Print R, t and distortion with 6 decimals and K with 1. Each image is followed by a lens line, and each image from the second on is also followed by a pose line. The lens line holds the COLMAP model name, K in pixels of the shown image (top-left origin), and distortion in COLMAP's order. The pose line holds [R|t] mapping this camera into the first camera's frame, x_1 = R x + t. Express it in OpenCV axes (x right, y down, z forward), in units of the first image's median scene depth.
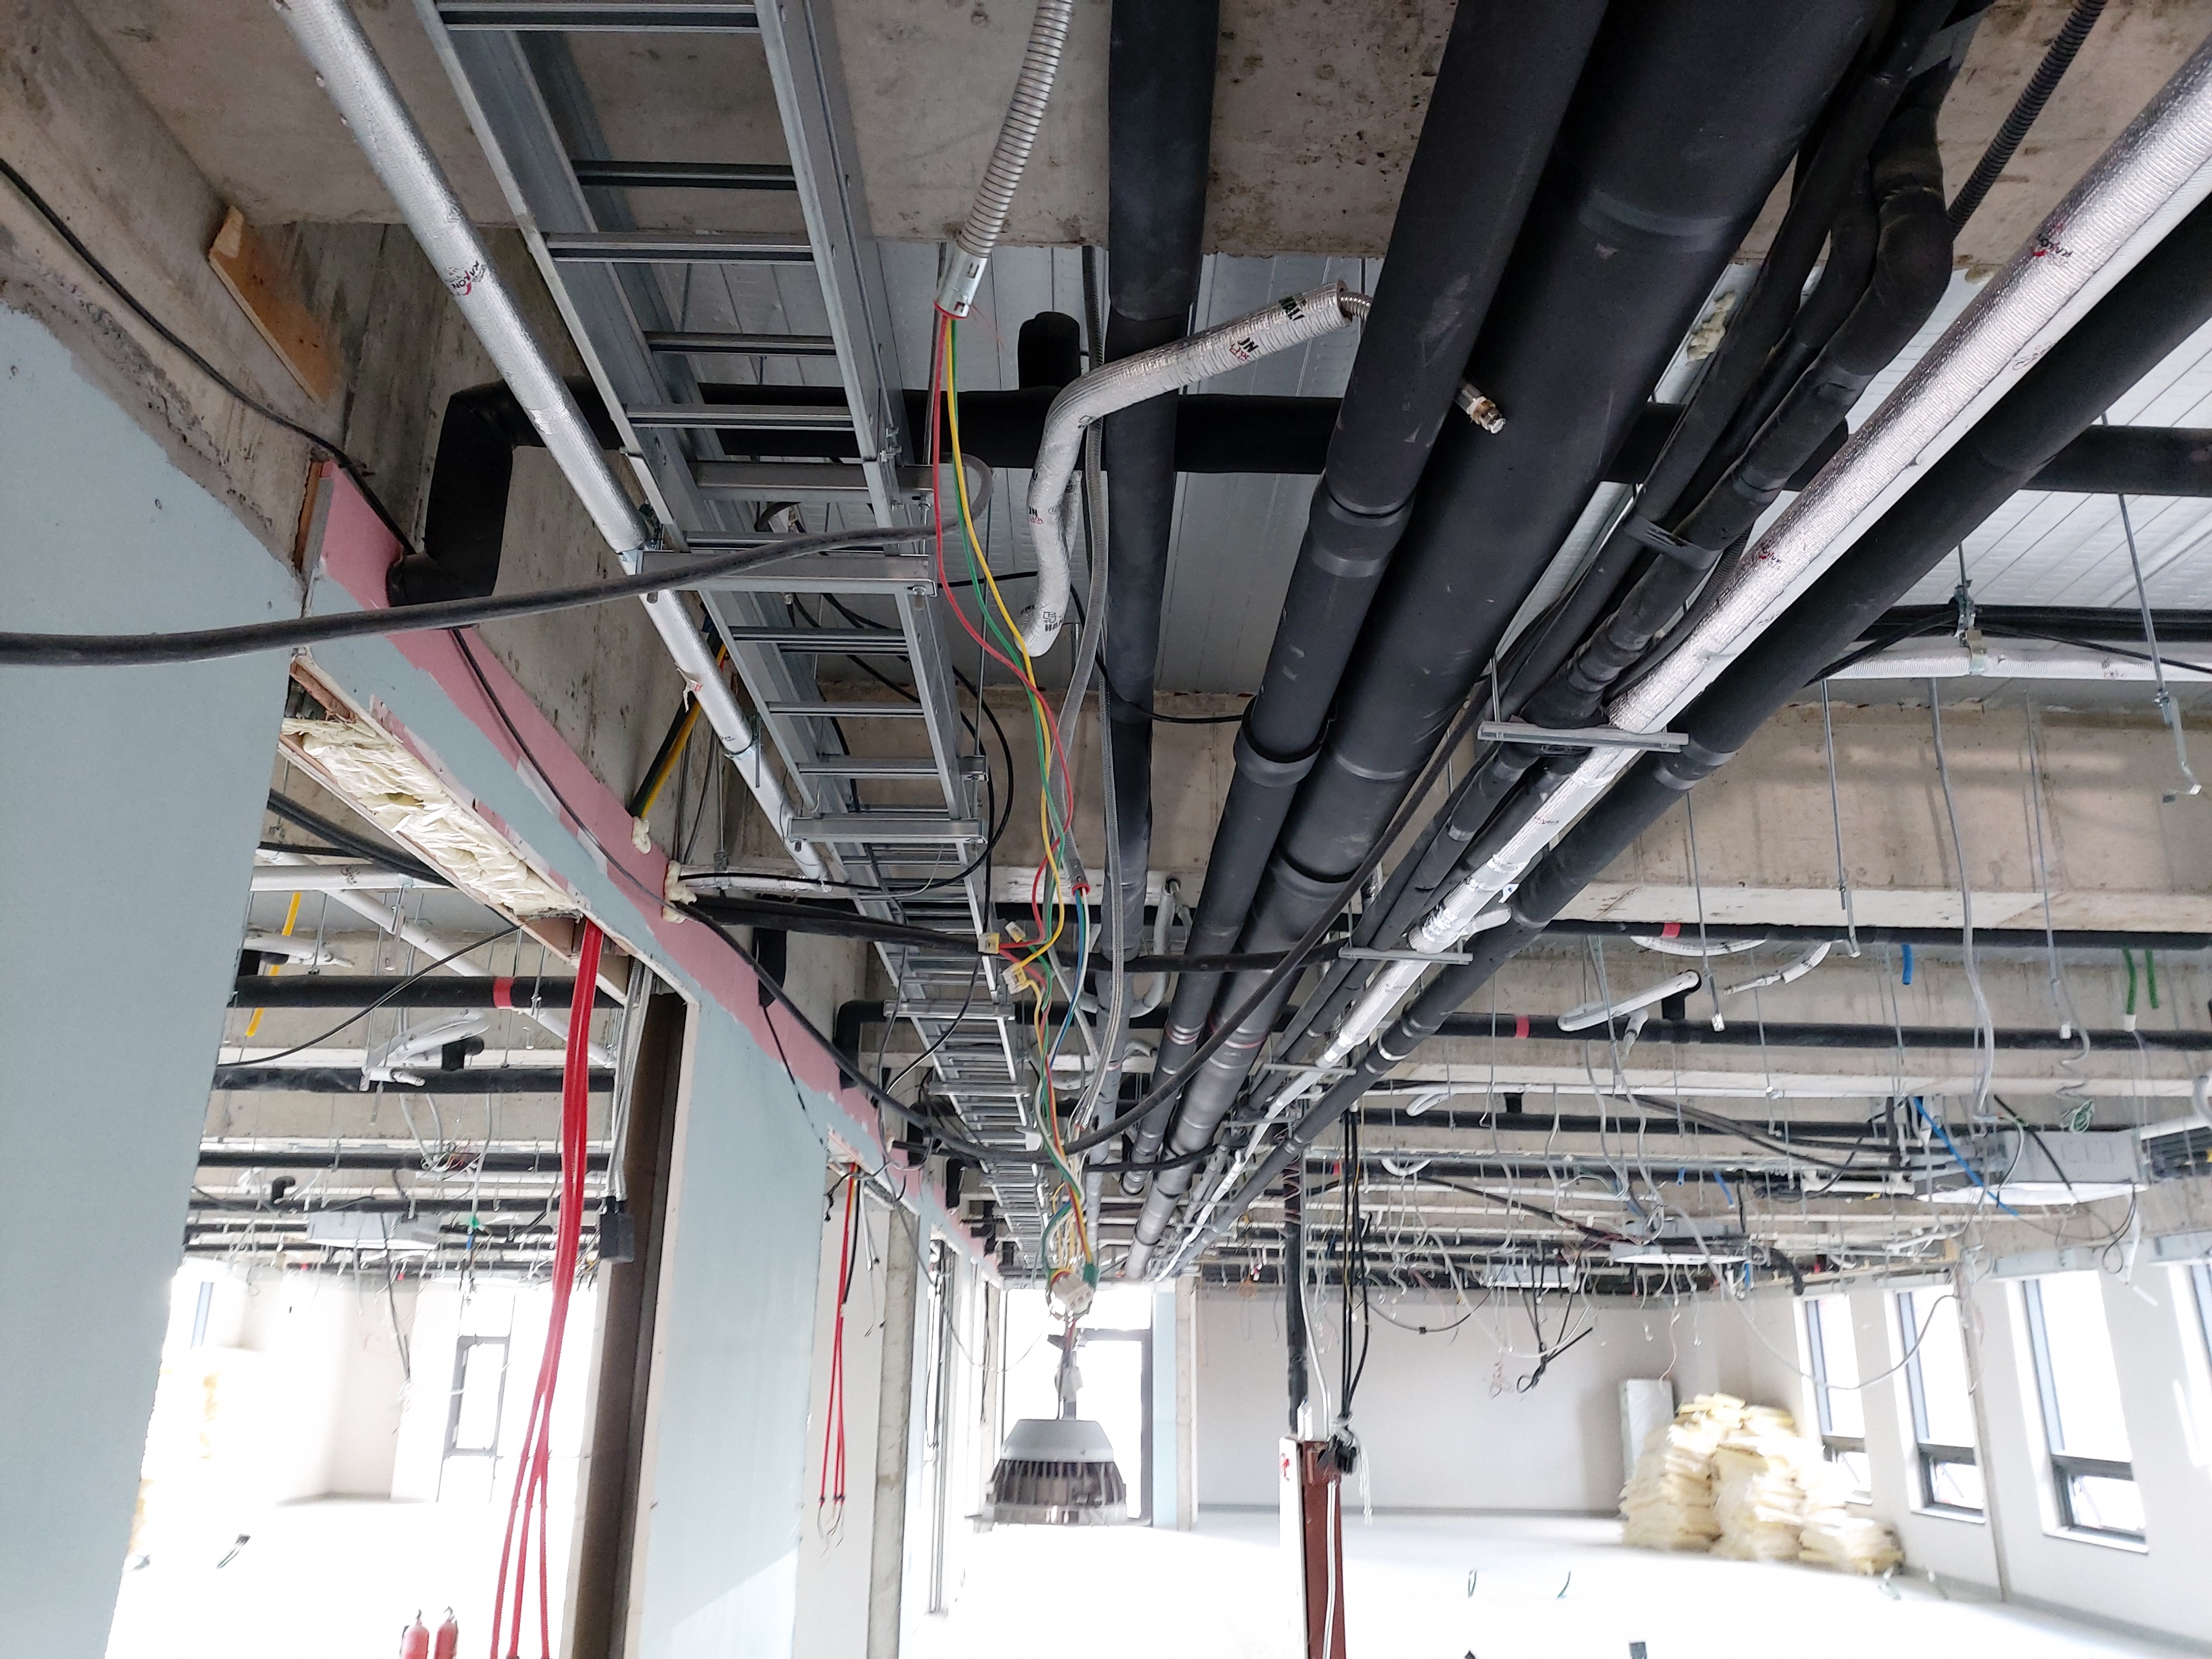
lens RADIAL K [[1622.2, 0, 1106.0], [0, 1622.2, 829.5], [0, 0, 1]] dist [-0.010974, -0.008460]
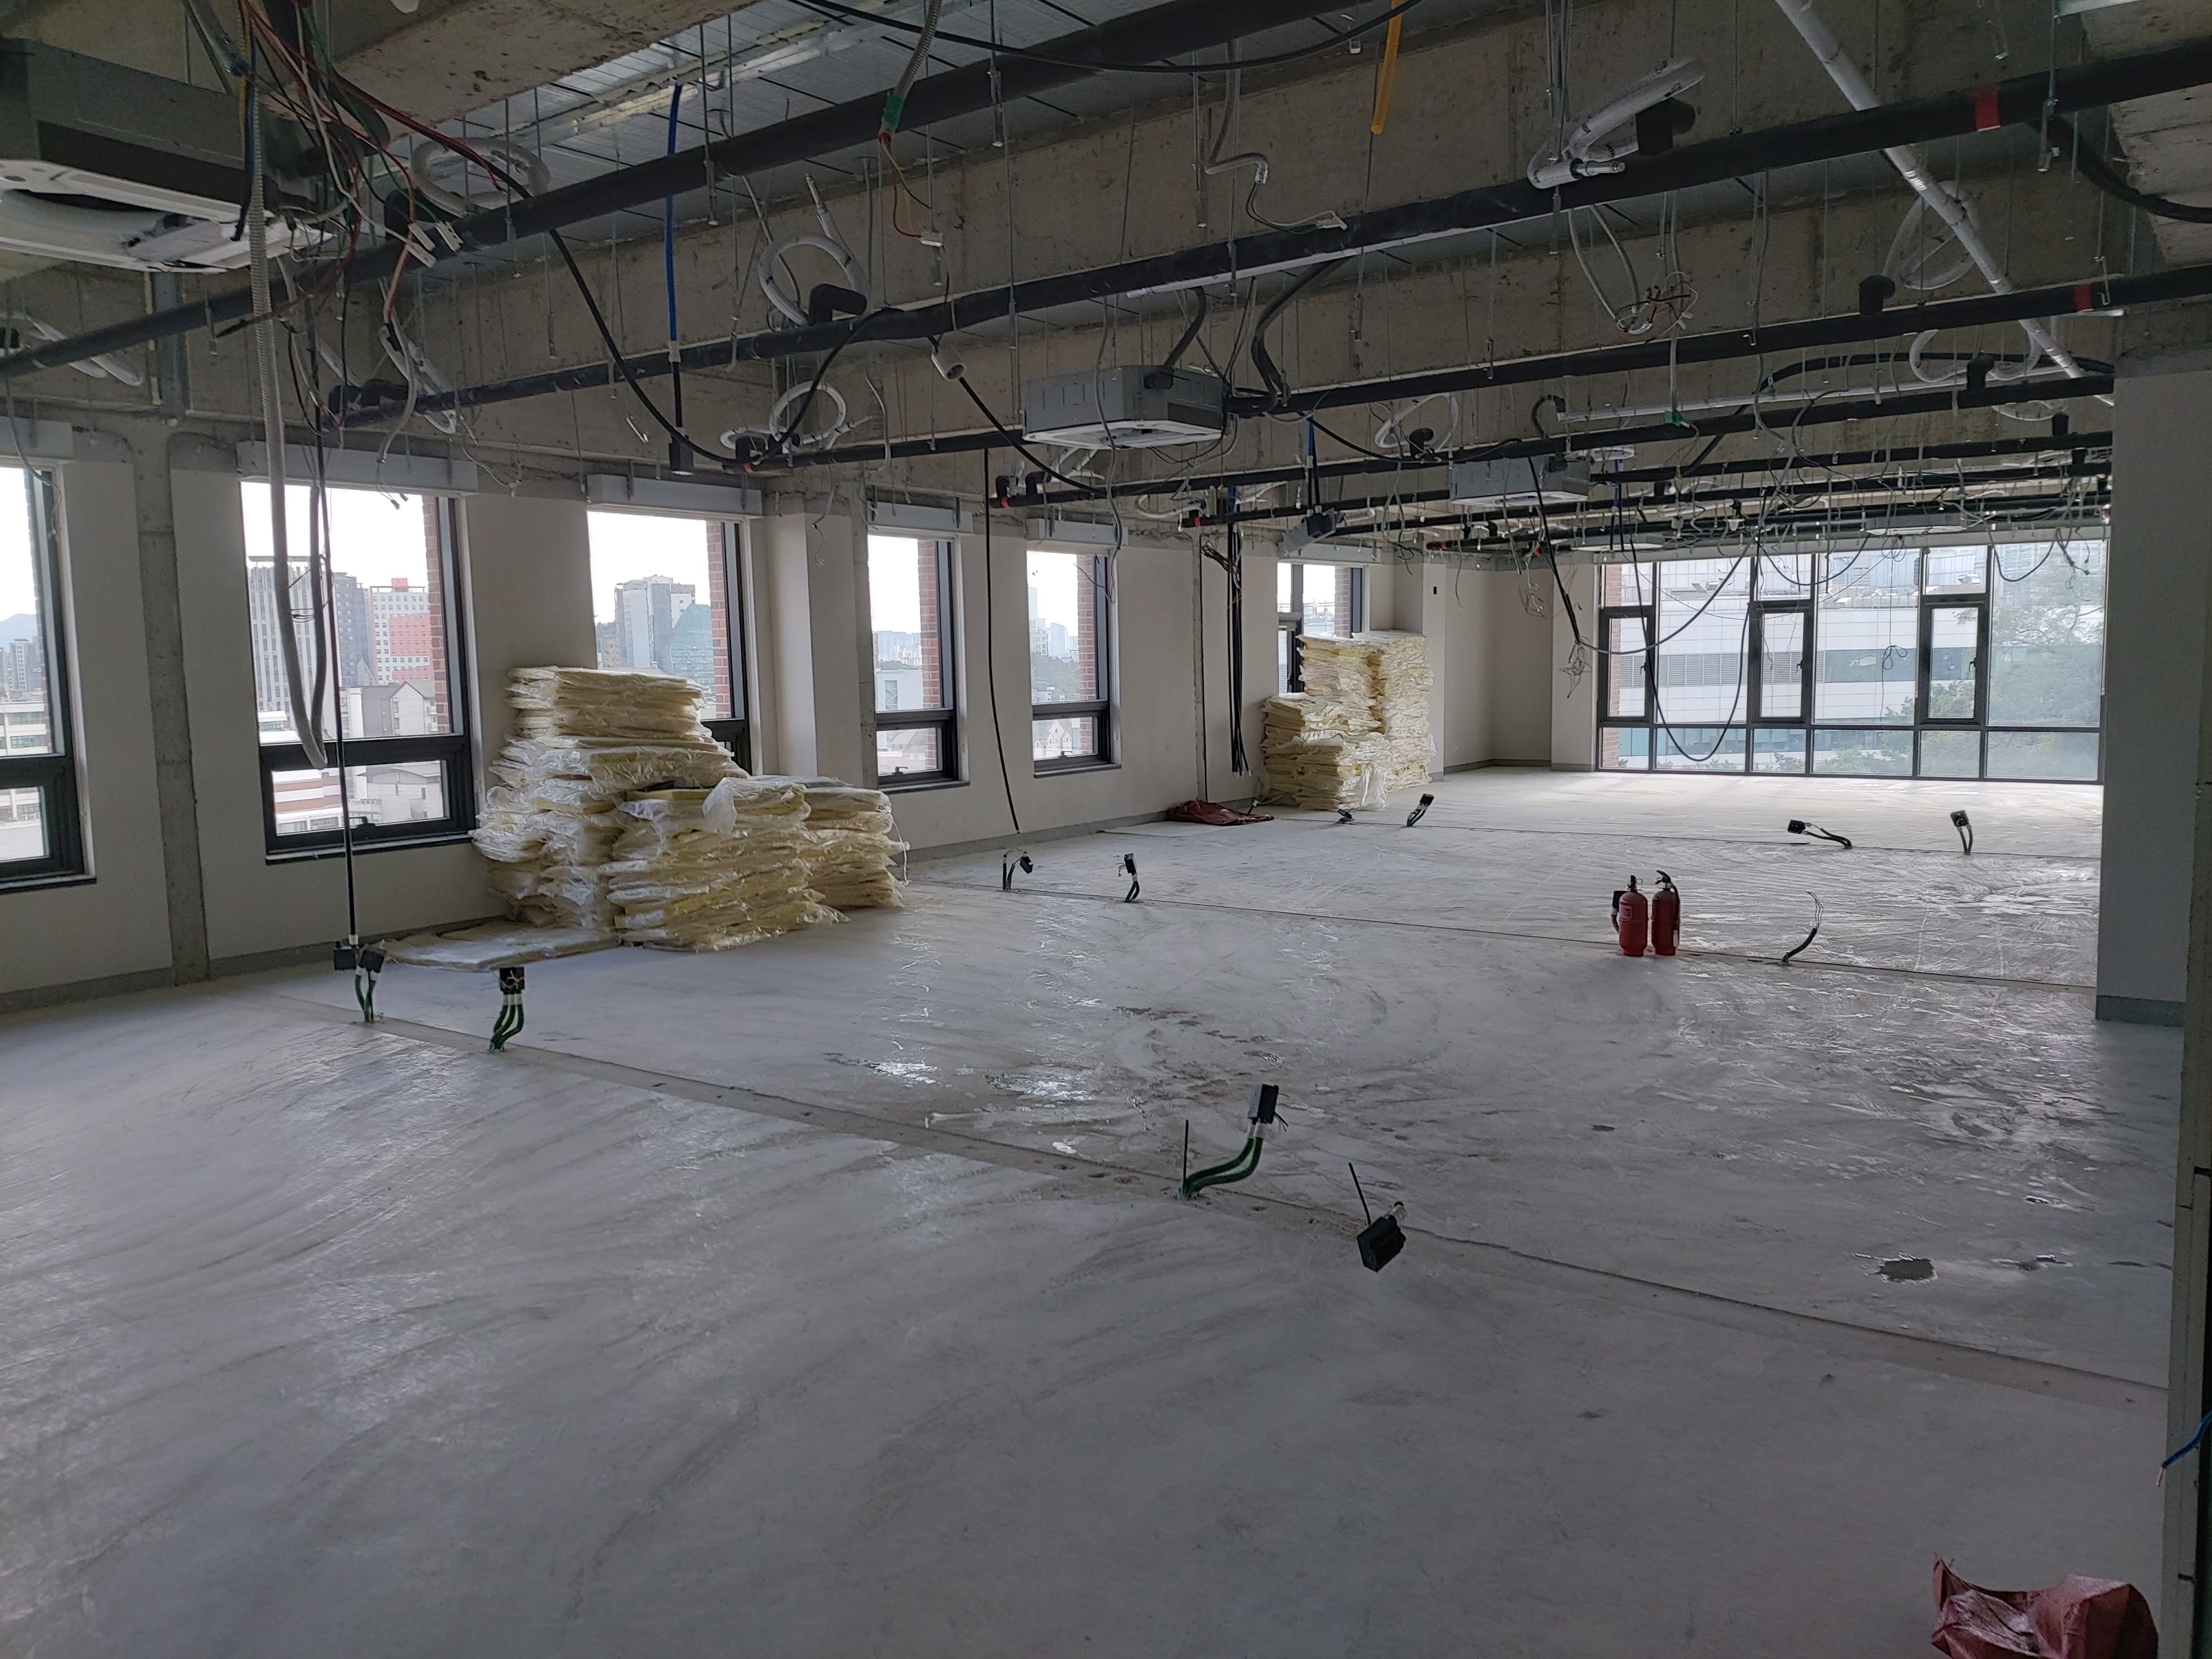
lens RADIAL K [[1622.2, 0, 1106.0], [0, 1622.2, 829.5], [0, 0, 1]] dist [-0.010974, -0.008460]
pose [[0.800113, 0.031238, -0.599036, -0.075407], [0.221421, 0.912737, 0.343342, 0.051658], [0.557488, -0.407351, 0.723376, 0.118582]]
